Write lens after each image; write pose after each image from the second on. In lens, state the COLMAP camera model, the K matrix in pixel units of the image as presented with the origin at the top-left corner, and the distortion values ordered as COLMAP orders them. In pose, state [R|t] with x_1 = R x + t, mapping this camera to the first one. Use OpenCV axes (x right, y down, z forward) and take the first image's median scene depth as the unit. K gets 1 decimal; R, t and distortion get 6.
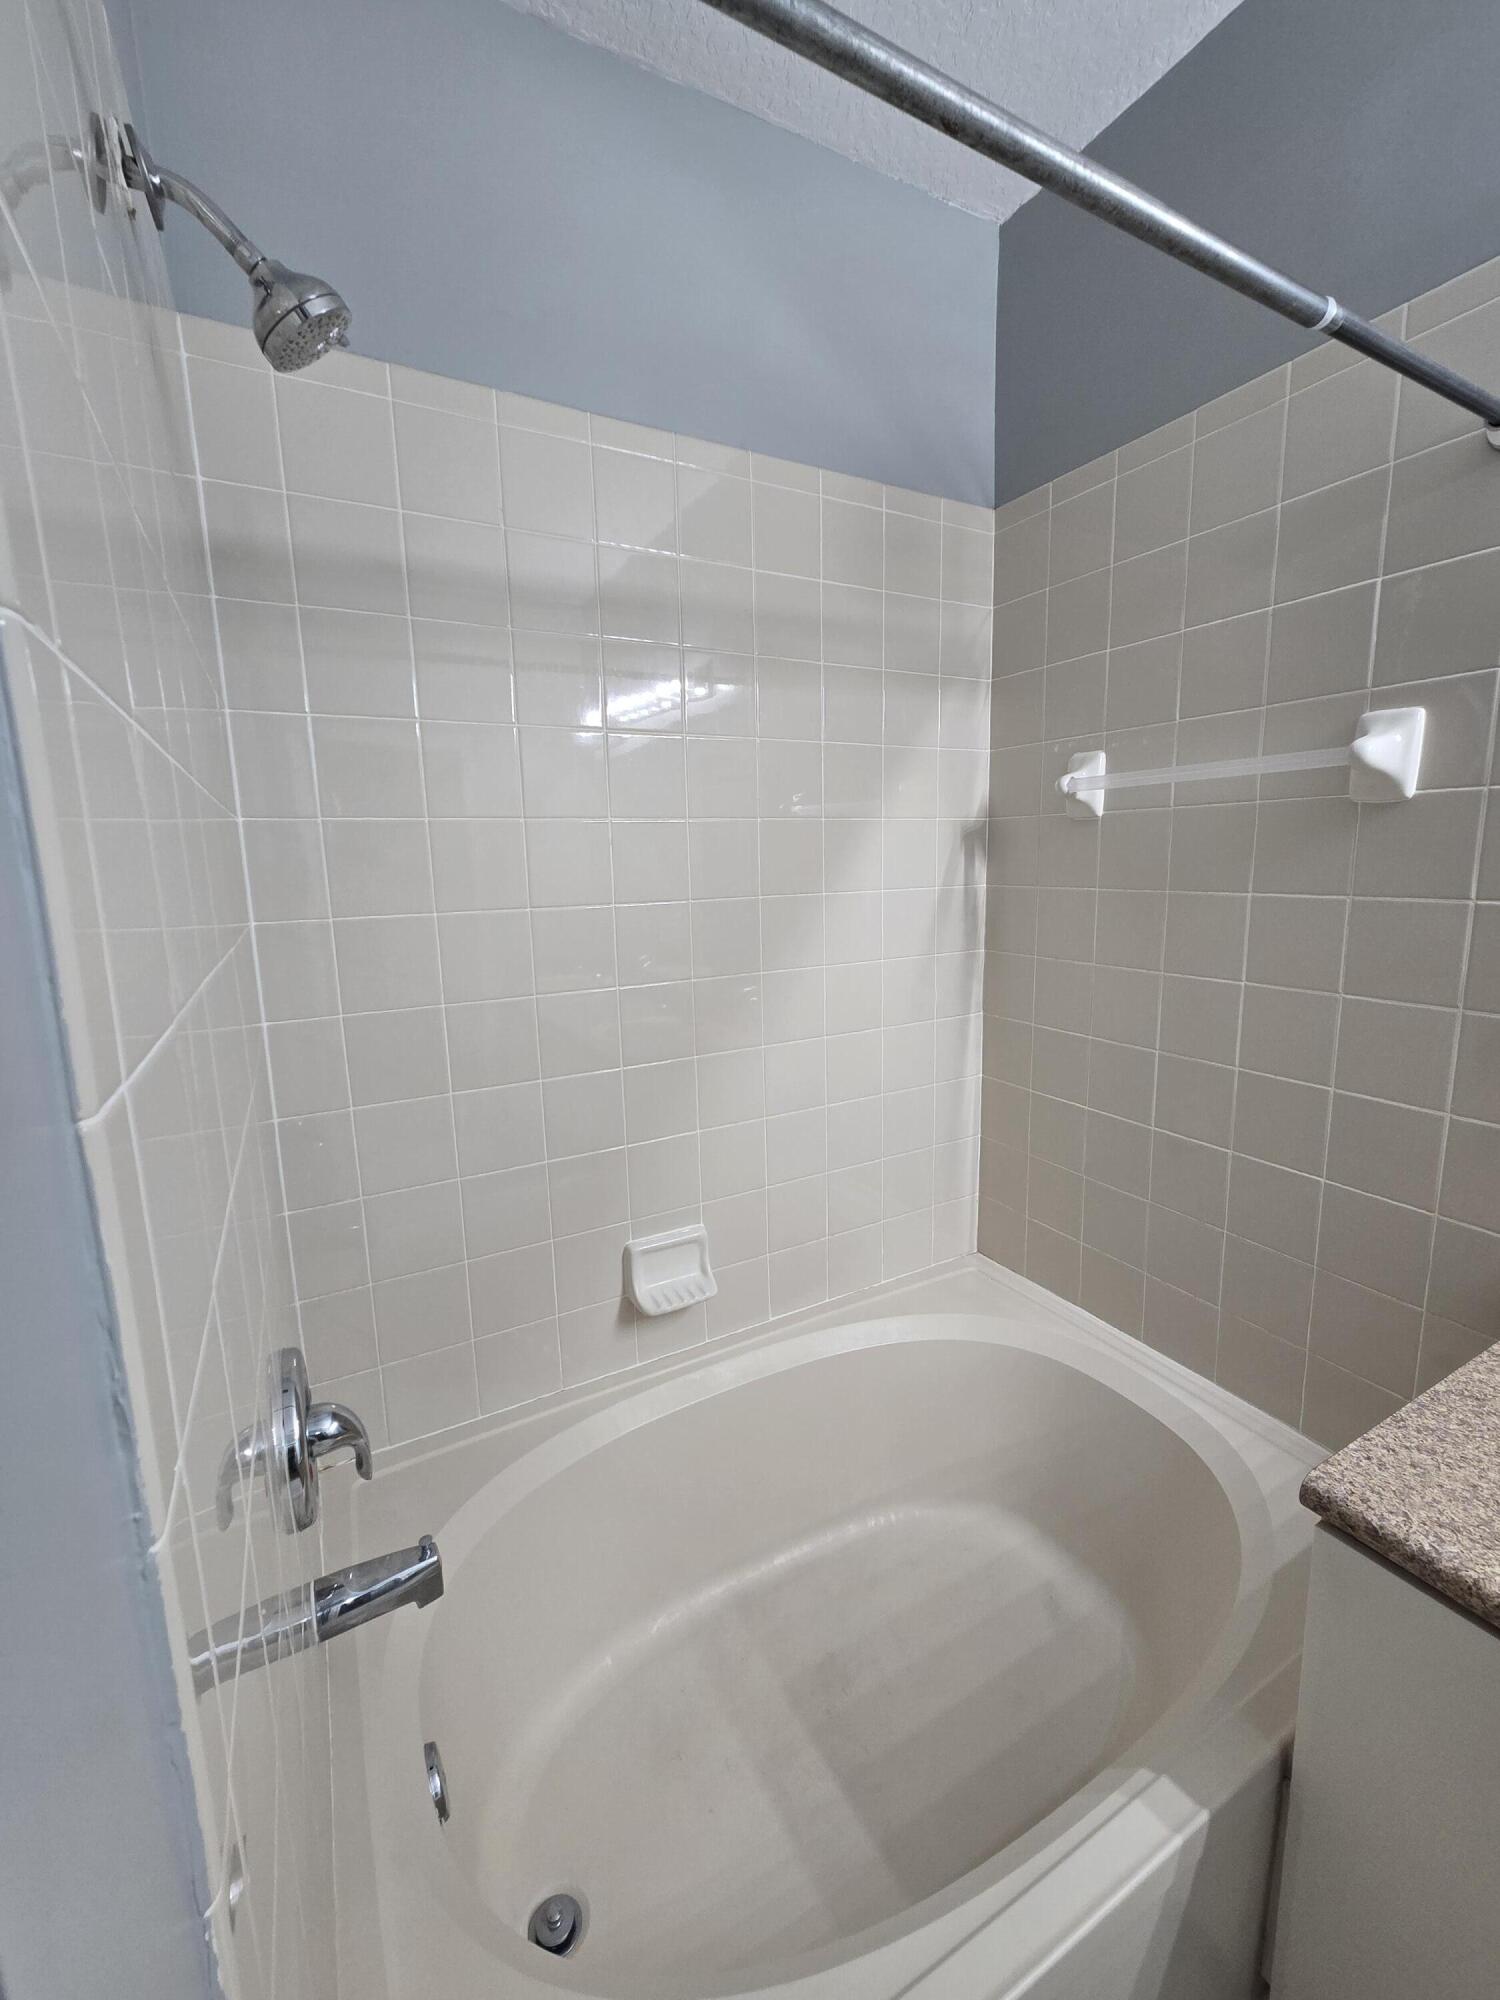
lens RADIAL K [[816.3, 0, 751.1], [0, 816.3, 1000.9], [0, 0, 1]] dist [0.004064, -0.002161]
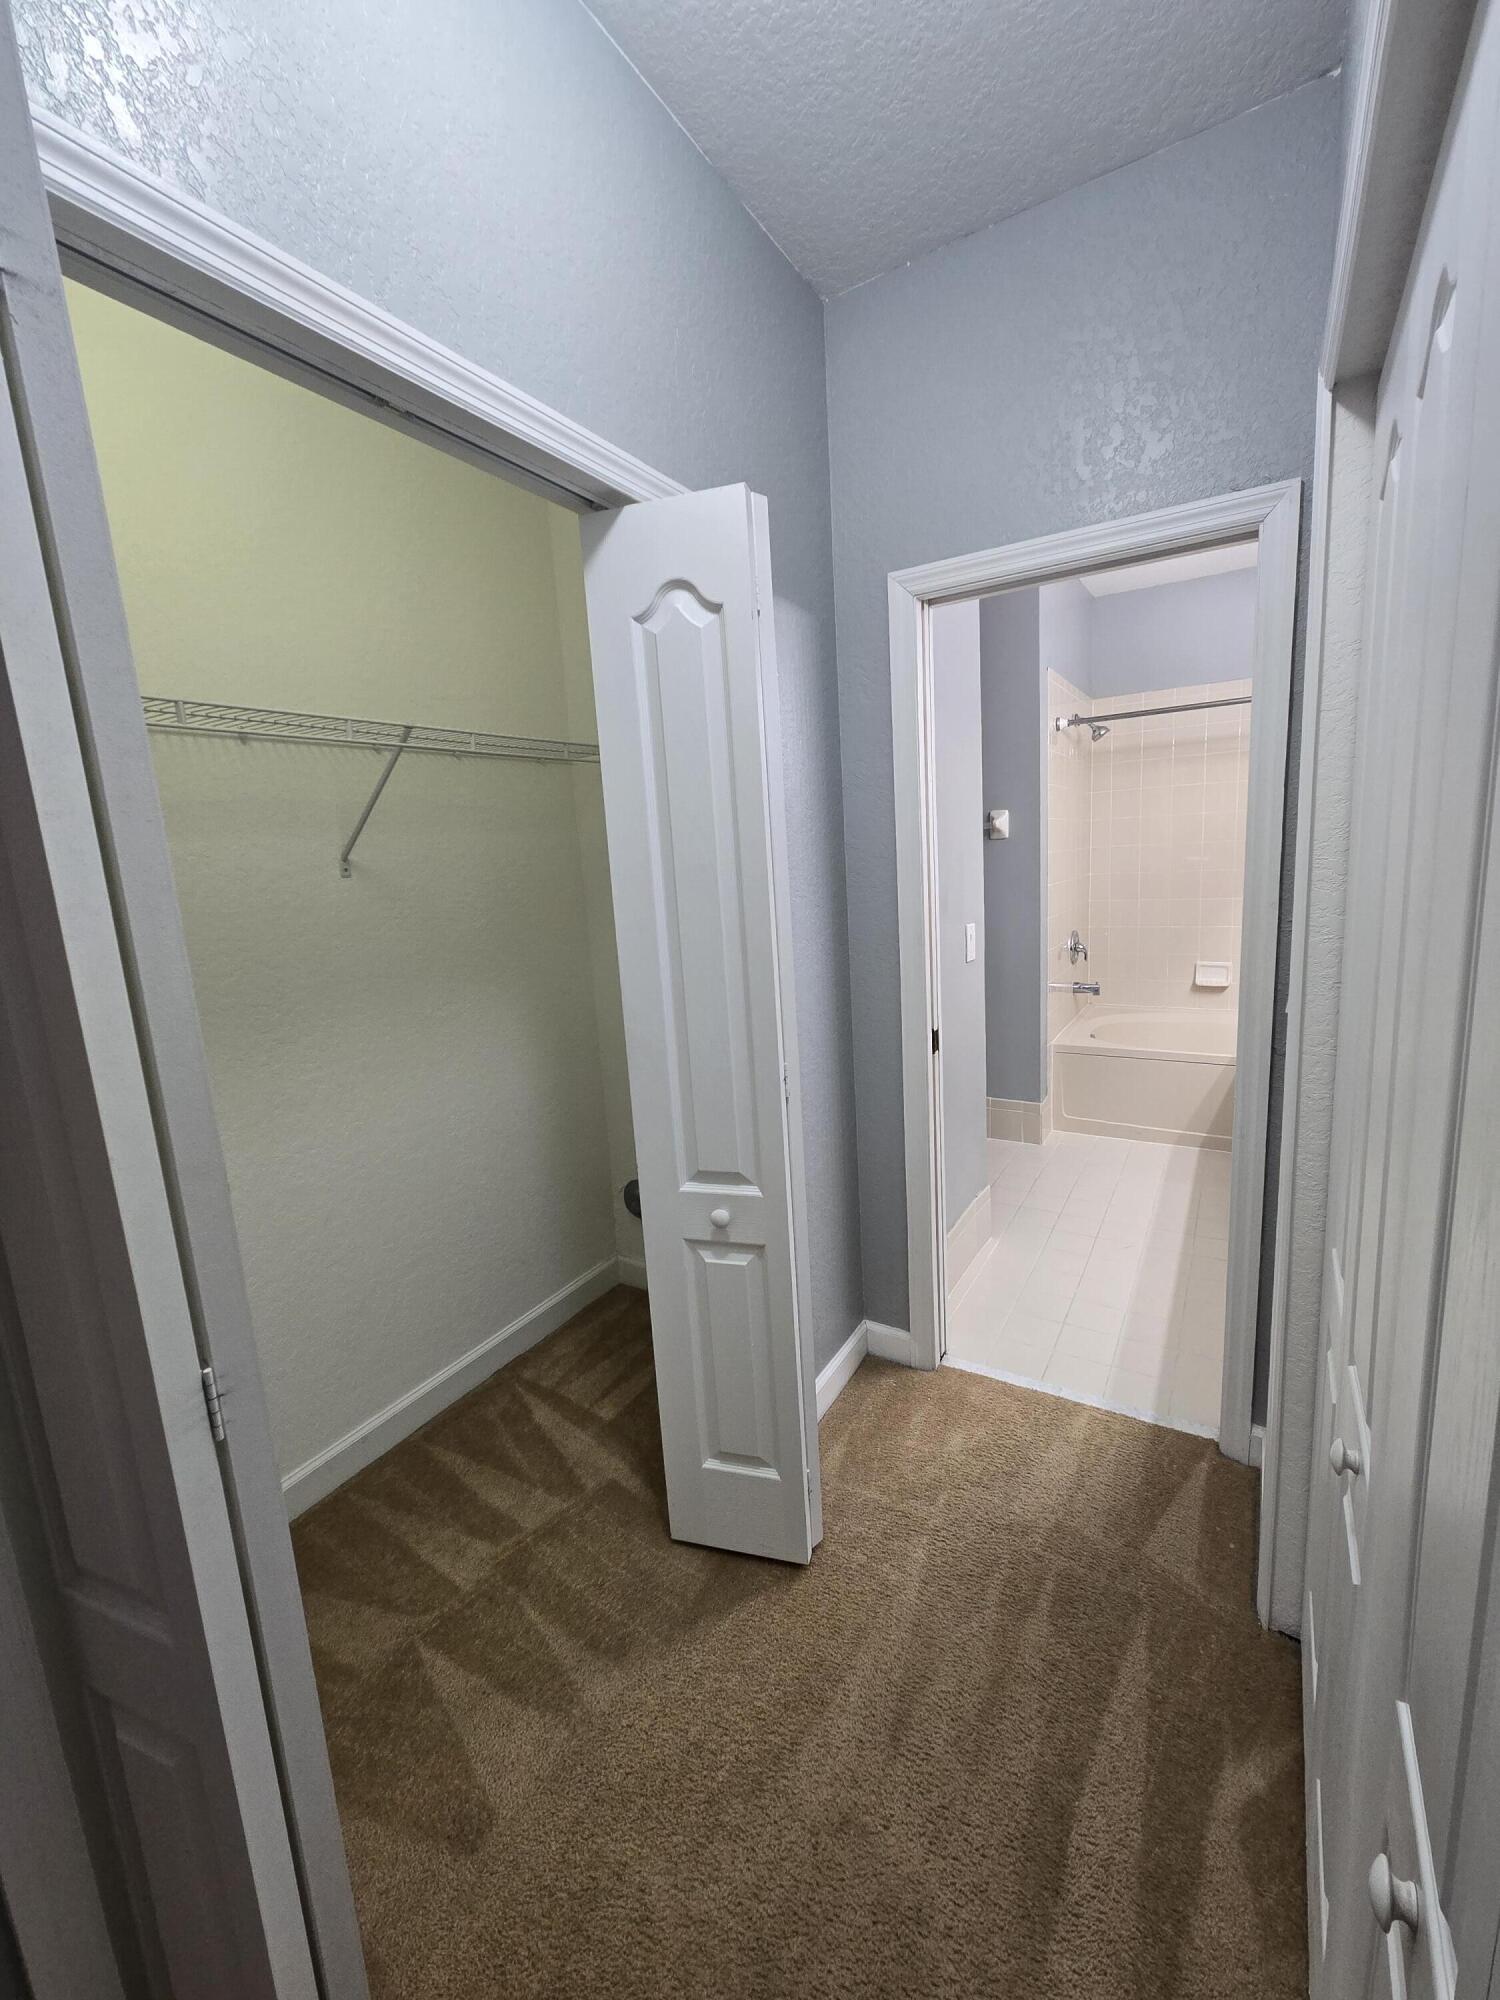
lens RADIAL K [[816.3, 0, 751.6], [0, 816.3, 997.8], [0, 0, 1]] dist [0.004064, -0.002161]
pose [[0.484614, 0.137857, -0.863797, 2.795321], [-0.090226, 0.990114, 0.107397, 0.440244], [0.870062, 0.025891, 0.492261, -3.136376]]
